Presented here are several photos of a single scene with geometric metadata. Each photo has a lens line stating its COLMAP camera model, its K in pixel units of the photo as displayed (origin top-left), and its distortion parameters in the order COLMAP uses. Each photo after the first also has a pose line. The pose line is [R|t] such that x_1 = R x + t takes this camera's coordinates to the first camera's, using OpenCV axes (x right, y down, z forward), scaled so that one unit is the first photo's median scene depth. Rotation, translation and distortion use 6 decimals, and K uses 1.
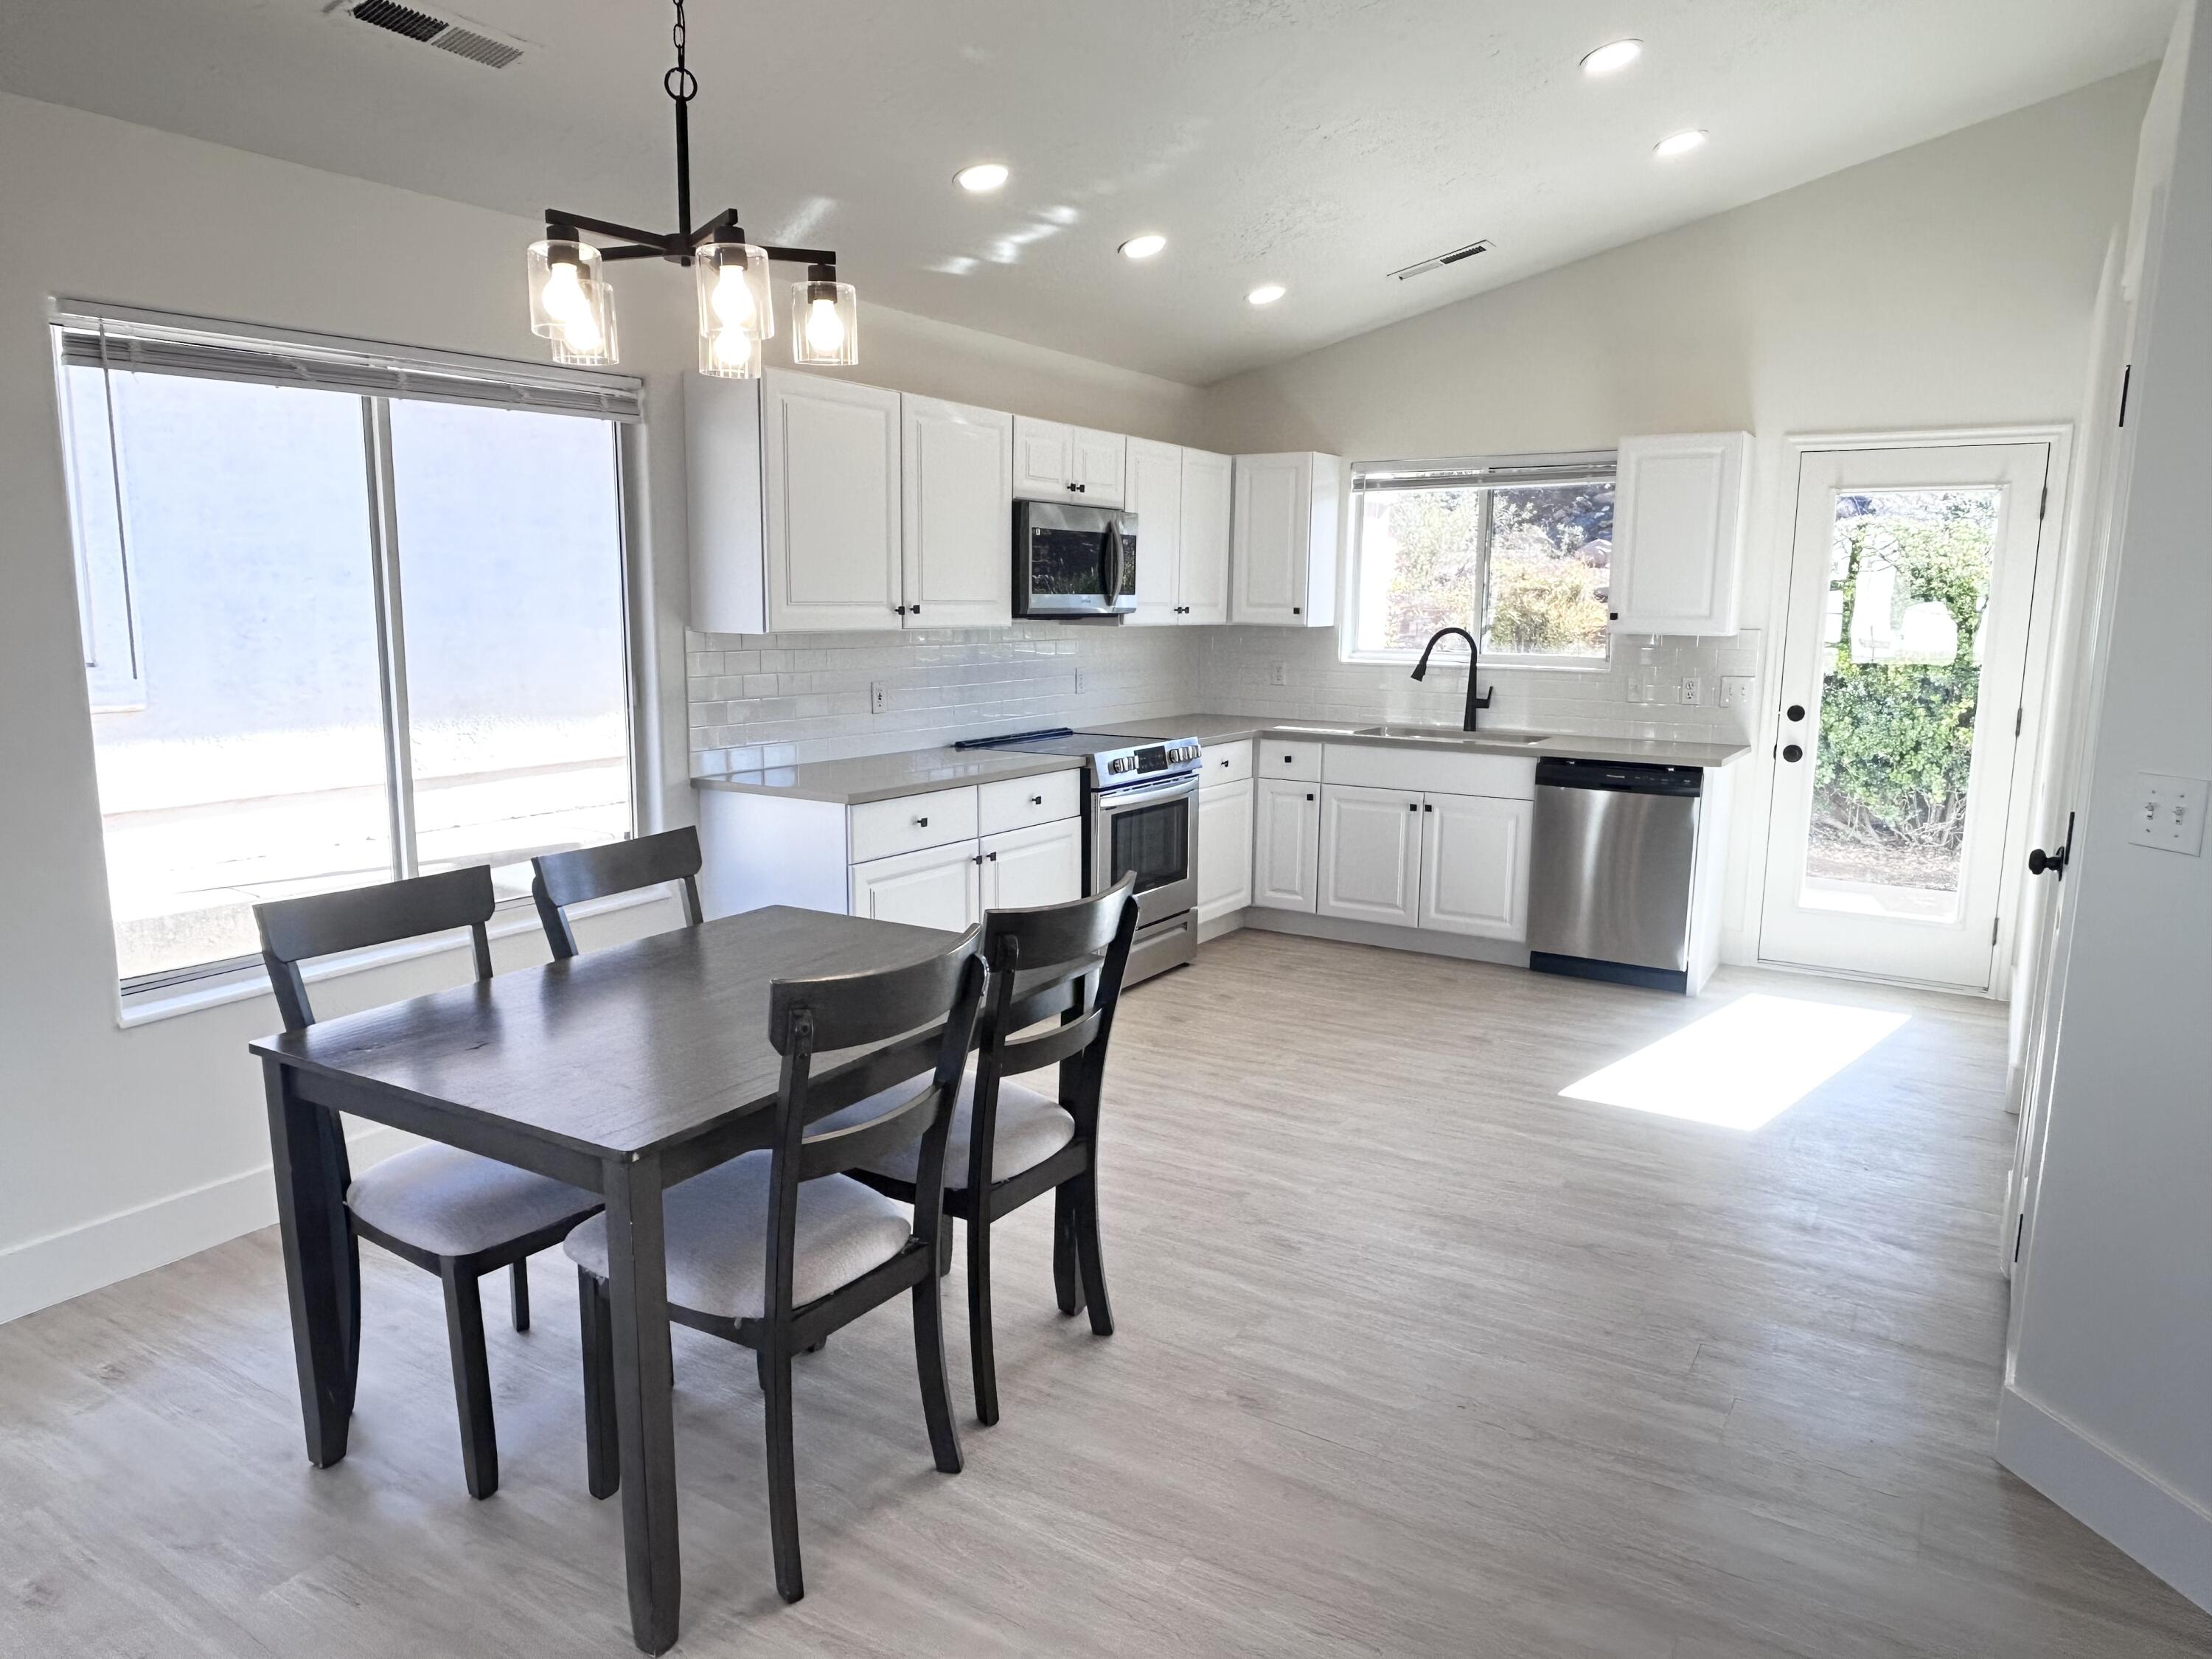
lens RADIAL K [[1442.0, 0, 1106.0], [0, 1442.0, 829.5], [0, 0, 1]] dist [-0.012459, -0.002578]
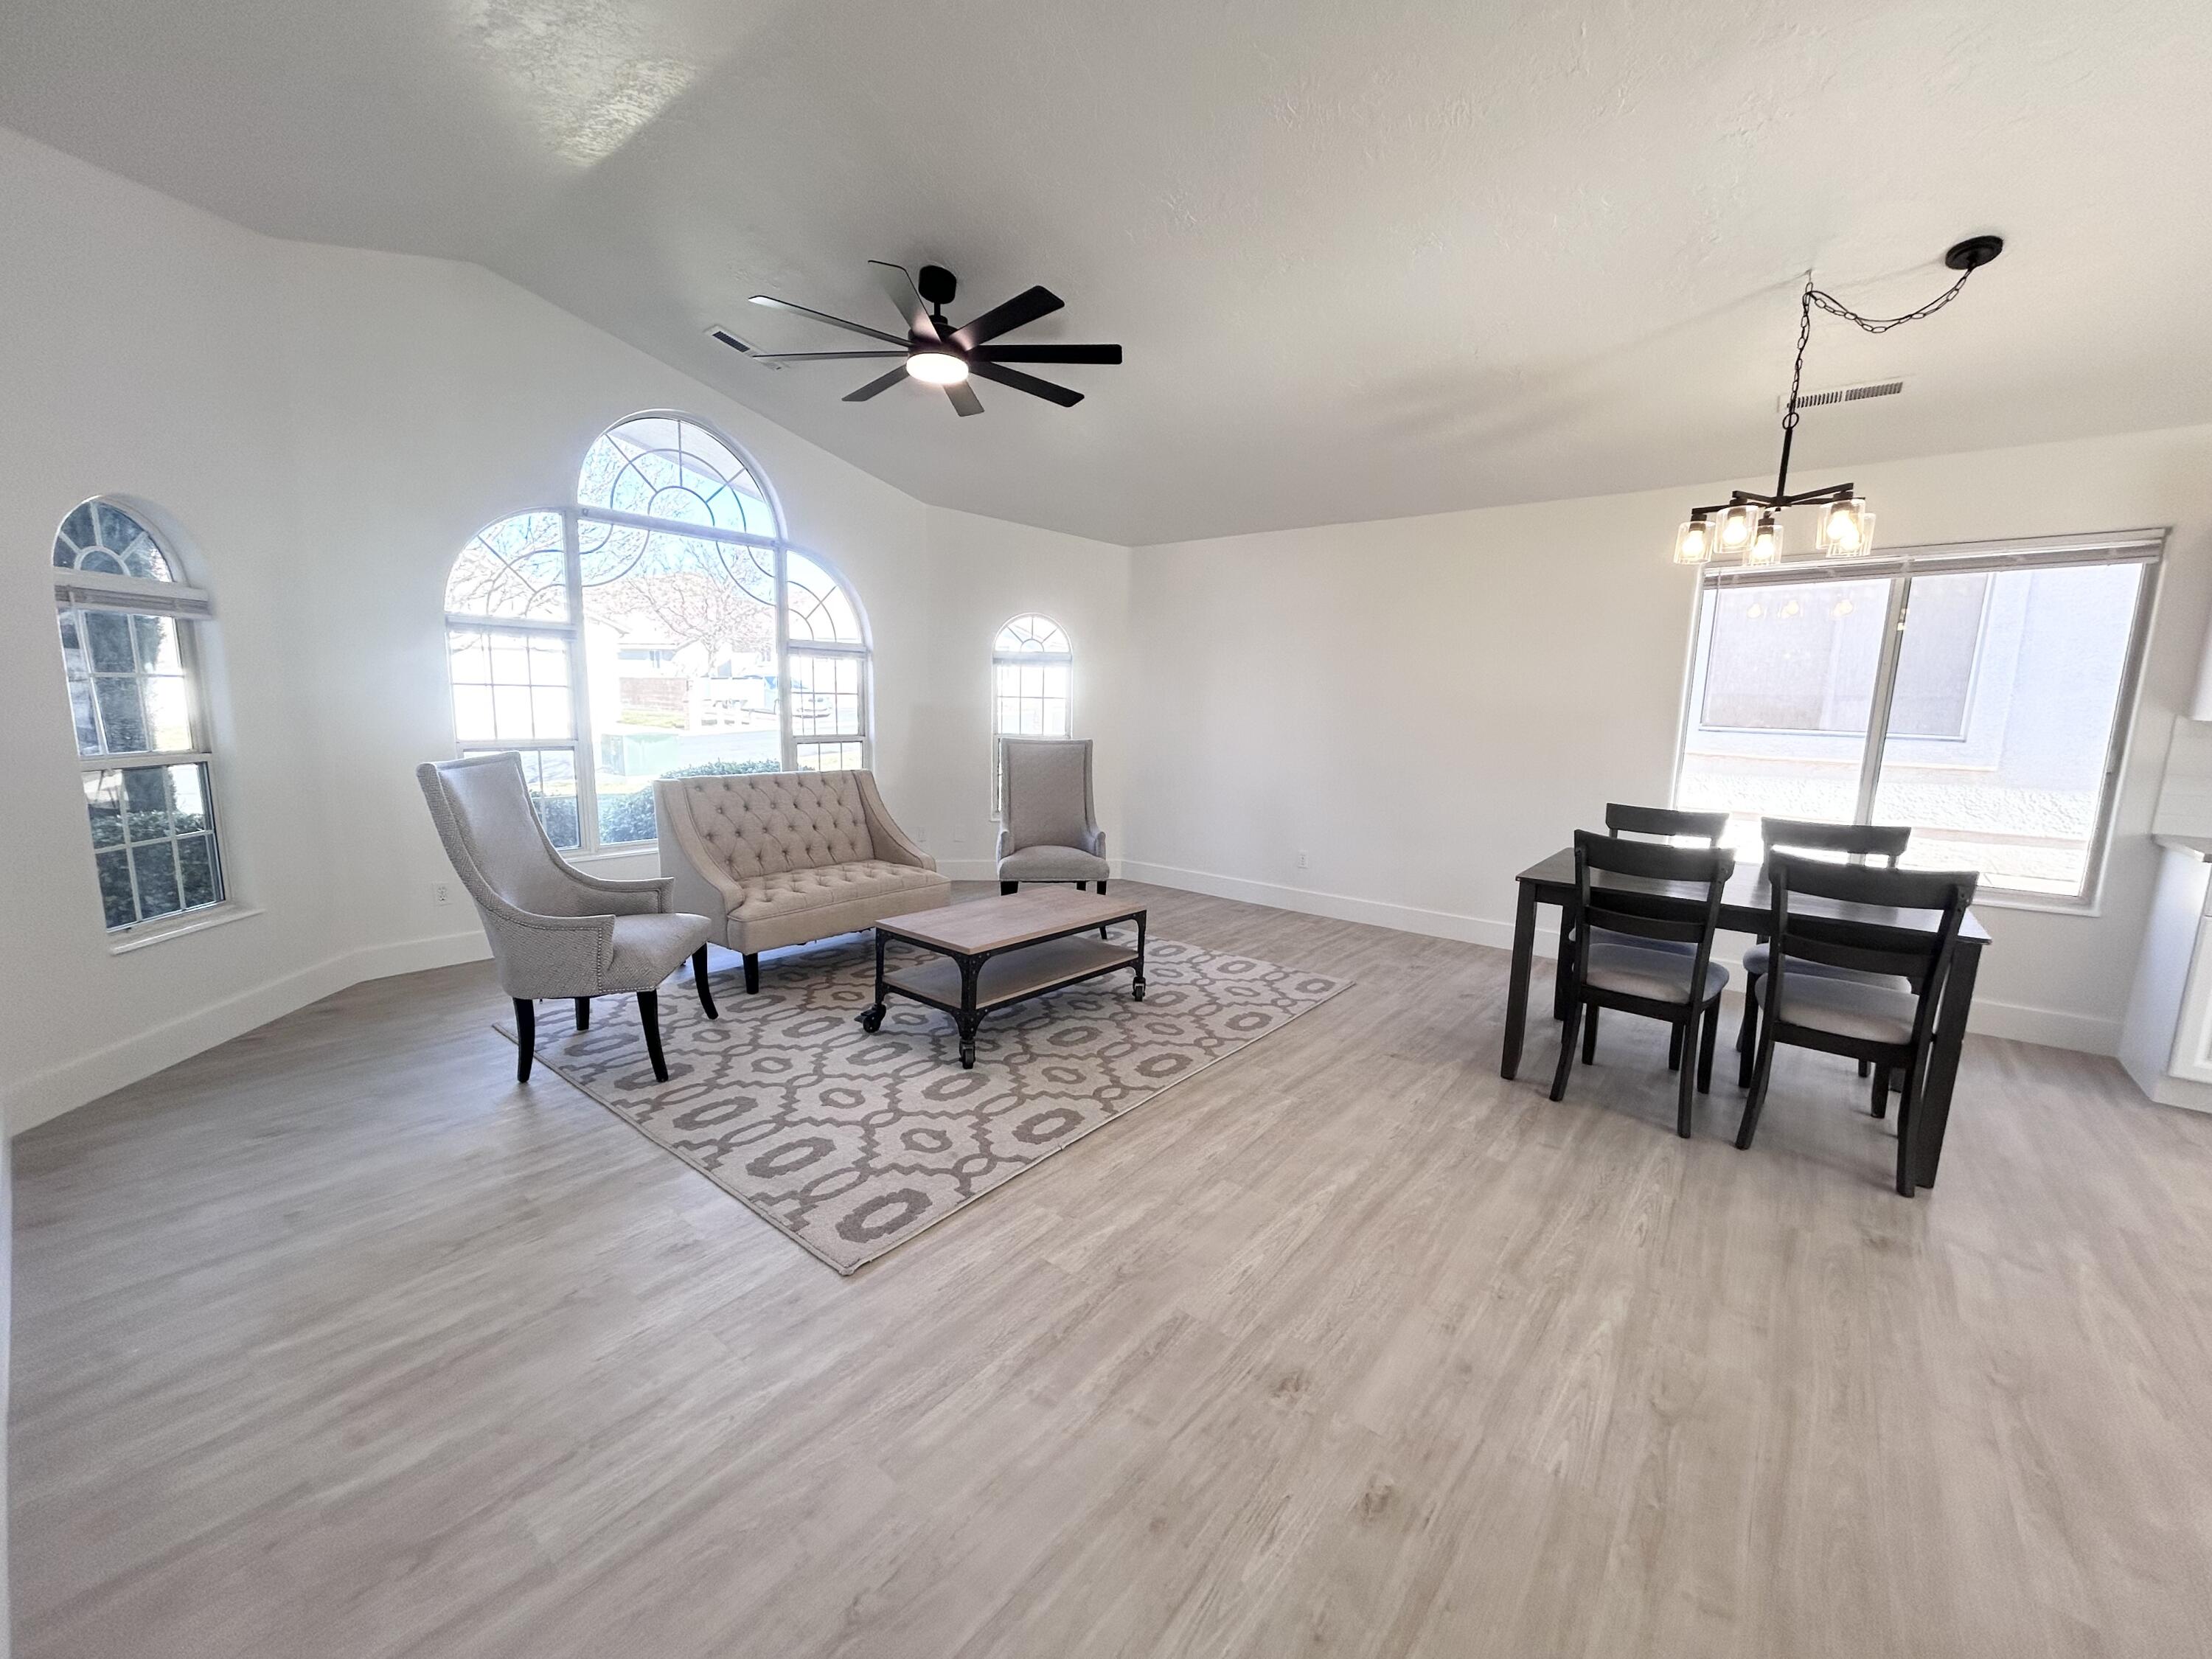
lens RADIAL K [[894.1, 0, 1106.0], [0, 894.1, 829.5], [0, 0, 1]] dist [-0.004344, 0.000169]
pose [[-0.124280, 0.139042, -0.982457, 0.568632], [-0.181404, 0.970262, 0.160264, 0.002560], [0.975524, 0.198139, -0.095362, 0.155335]]
